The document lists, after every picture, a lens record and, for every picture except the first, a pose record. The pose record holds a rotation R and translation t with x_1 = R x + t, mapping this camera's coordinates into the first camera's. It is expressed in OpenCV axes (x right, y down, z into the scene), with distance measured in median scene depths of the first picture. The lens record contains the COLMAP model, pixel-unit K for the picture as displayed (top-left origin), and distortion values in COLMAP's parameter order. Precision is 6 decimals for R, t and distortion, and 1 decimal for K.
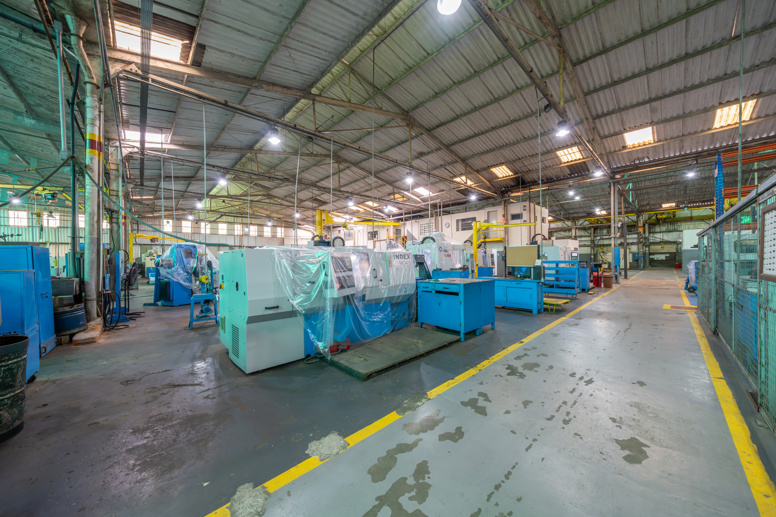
lens RADIAL K [[264.2, 0, 386.4], [0, 264.2, 260.0], [0, 0, 1]] dist [-0.009894, 0.000026]
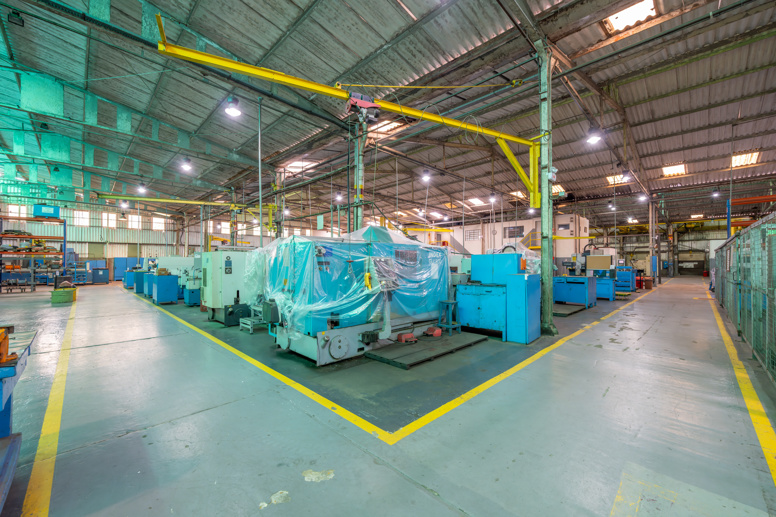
lens RADIAL K [[306.6, 0, 384.0], [0, 306.6, 259.4], [0, 0, 1]] dist [-0.008254, -0.000233]
pose [[0.999617, 0.014703, 0.023443, -0.298774], [-0.014318, 0.999761, -0.016518, 0.005190], [-0.023680, 0.016176, 0.999589, -0.276911]]
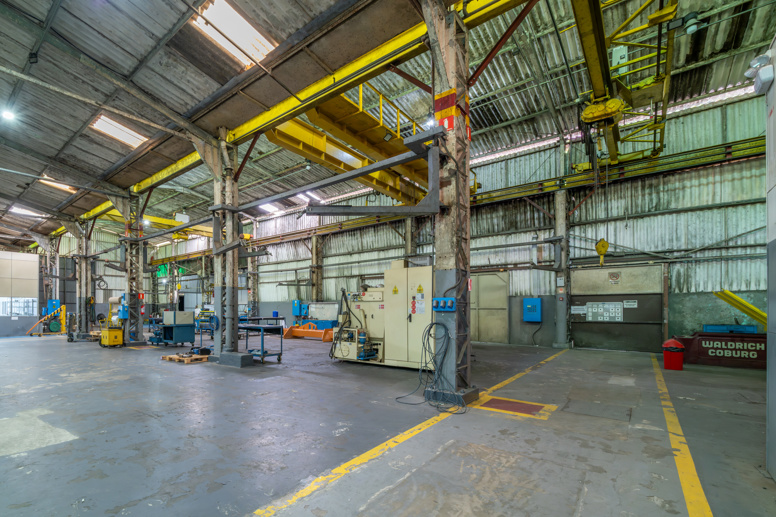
lens RADIAL K [[270.5, 0, 388.6], [0, 270.5, 304.5], [0, 0, 1]] dist [0.000486, -0.000083]
pose [[0.998075, 0.016712, 0.059720, 1.562362], [-0.015906, 0.999776, -0.013954, -0.021930], [-0.059939, 0.012977, 0.998118, 1.421630]]
